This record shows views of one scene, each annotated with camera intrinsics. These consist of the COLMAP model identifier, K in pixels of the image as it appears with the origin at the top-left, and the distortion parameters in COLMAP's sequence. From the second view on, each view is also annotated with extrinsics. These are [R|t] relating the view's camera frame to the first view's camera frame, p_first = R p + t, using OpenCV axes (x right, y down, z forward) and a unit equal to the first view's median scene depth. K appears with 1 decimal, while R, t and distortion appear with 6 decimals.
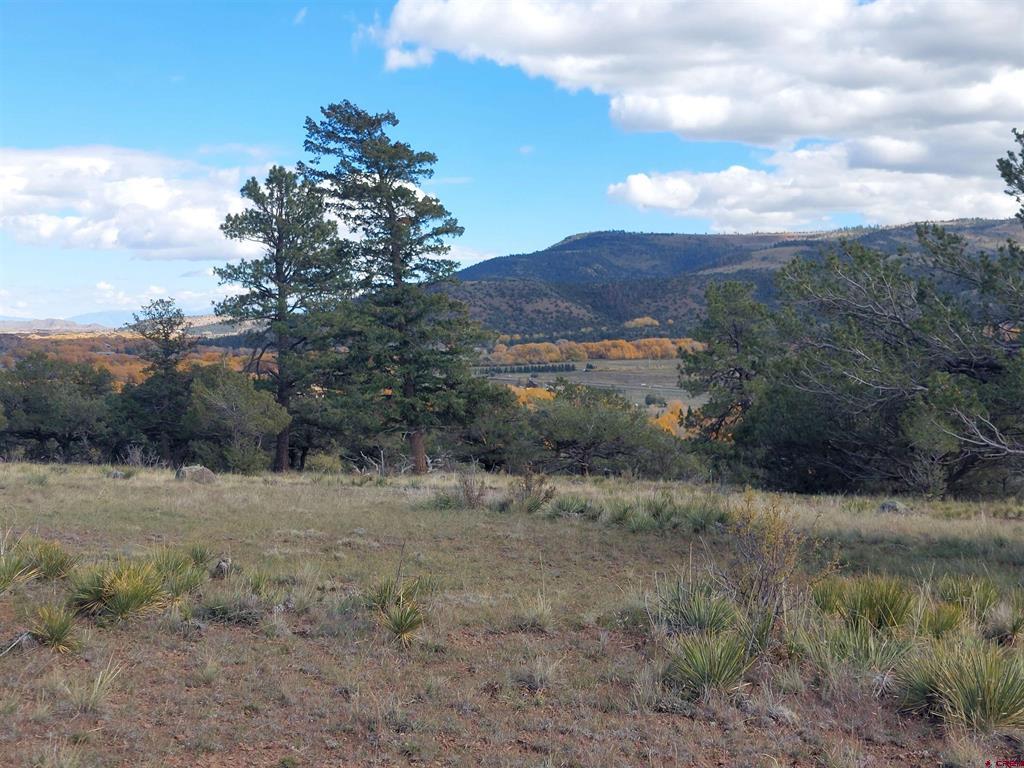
lens RADIAL K [[753.3, 0, 516.7], [0, 753.3, 388.7], [0, 0, 1]] dist [-0.002471, -0.006757]
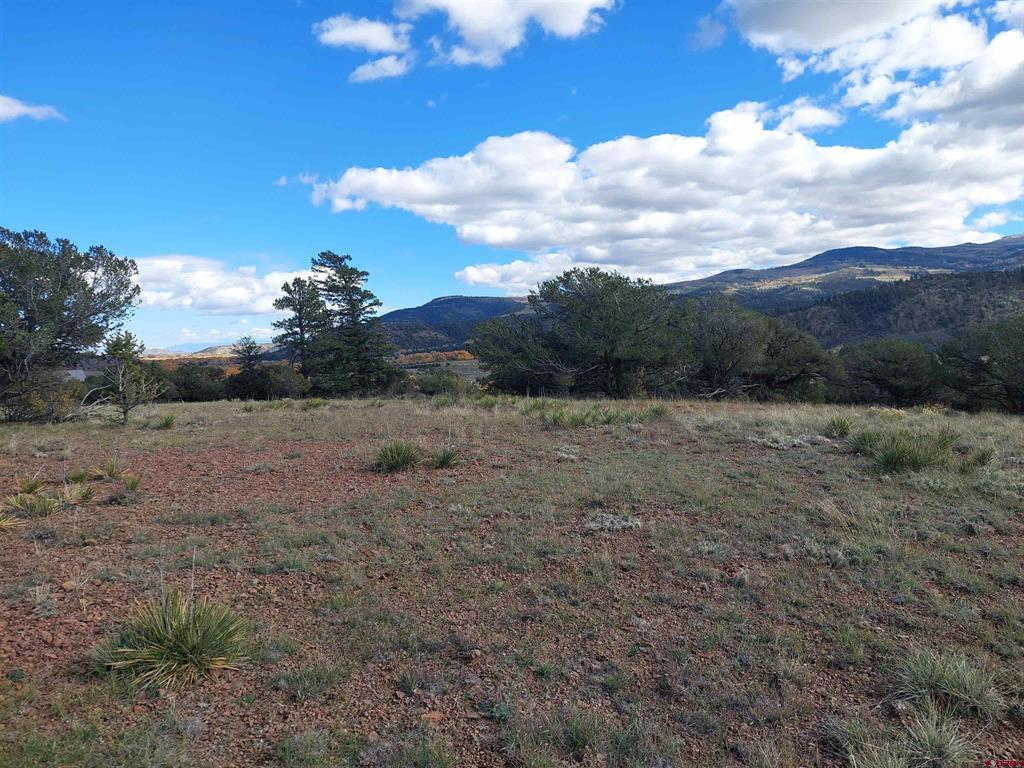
lens RADIAL K [[746.2, 0, 534.5], [0, 746.2, 388.4], [0, 0, 1]] dist [0.078695, -0.096931]
pose [[0.988278, -0.042353, 0.146673, 0.044572], [0.046688, 0.998565, -0.026238, 0.134163], [-0.145351, 0.032778, 0.988837, -1.346031]]
